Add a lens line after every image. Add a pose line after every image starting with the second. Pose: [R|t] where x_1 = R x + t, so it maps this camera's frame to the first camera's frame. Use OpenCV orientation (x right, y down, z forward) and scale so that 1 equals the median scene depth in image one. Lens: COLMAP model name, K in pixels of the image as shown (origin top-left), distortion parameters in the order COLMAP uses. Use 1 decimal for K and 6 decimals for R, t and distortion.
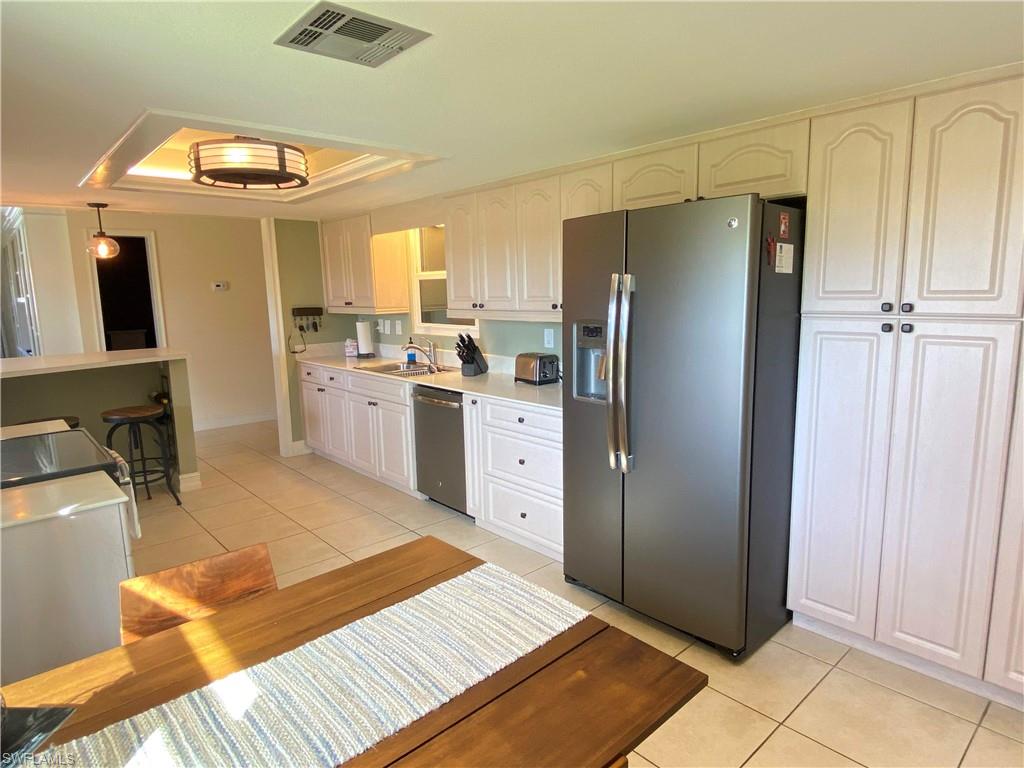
lens RADIAL K [[598.9, 0, 505.2], [0, 598.9, 381.9], [0, 0, 1]] dist [0.029408, -0.001908]
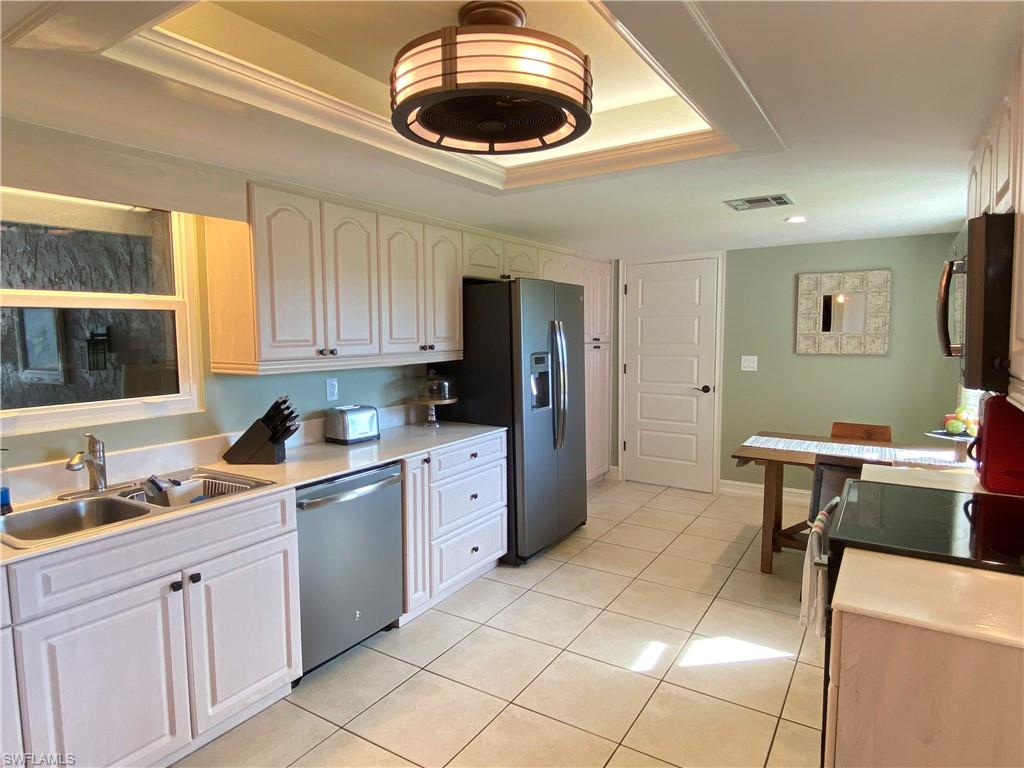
lens RADIAL K [[598.9, 0, 505.2], [0, 598.9, 381.9], [0, 0, 1]] dist [0.029408, -0.001908]
pose [[-0.275351, -0.054171, 0.959816, -0.830294], [0.165865, 0.980761, 0.102936, -0.134522], [-0.946927, 0.187543, -0.261069, 1.020671]]
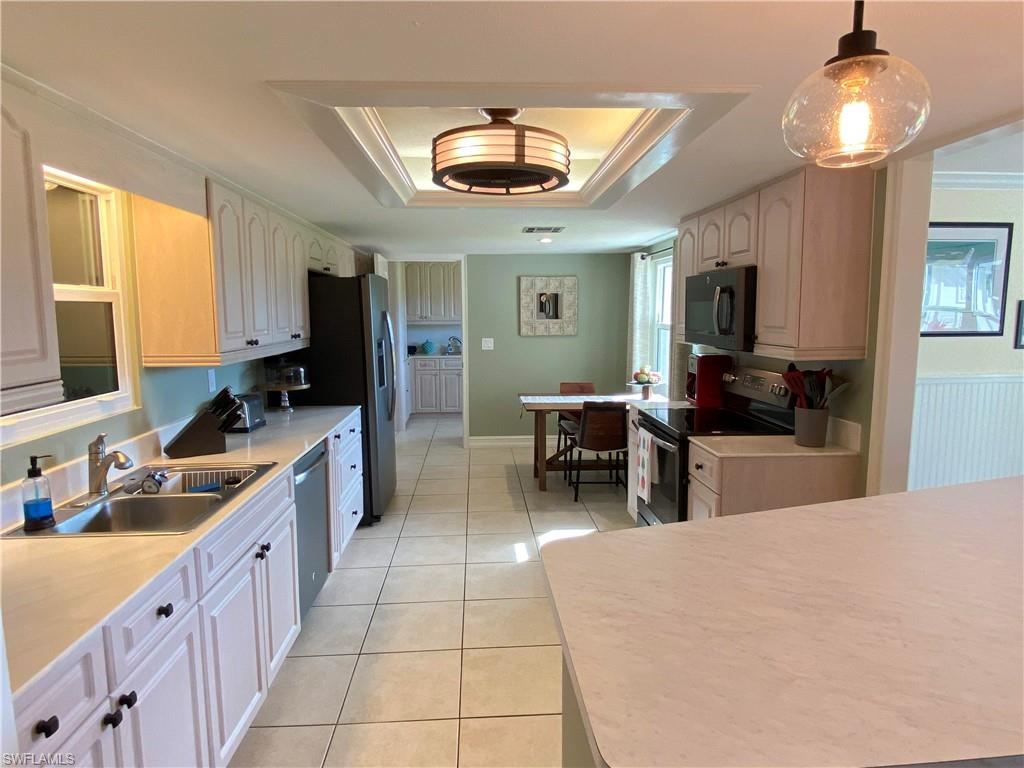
lens RADIAL K [[598.9, 0, 505.2], [0, 598.9, 381.9], [0, 0, 1]] dist [0.029408, -0.001908]
pose [[-0.785602, -0.041534, 0.617336, -0.795663], [0.123321, 0.967215, 0.222008, -0.216871], [-0.606318, 0.250541, -0.754724, 1.442745]]
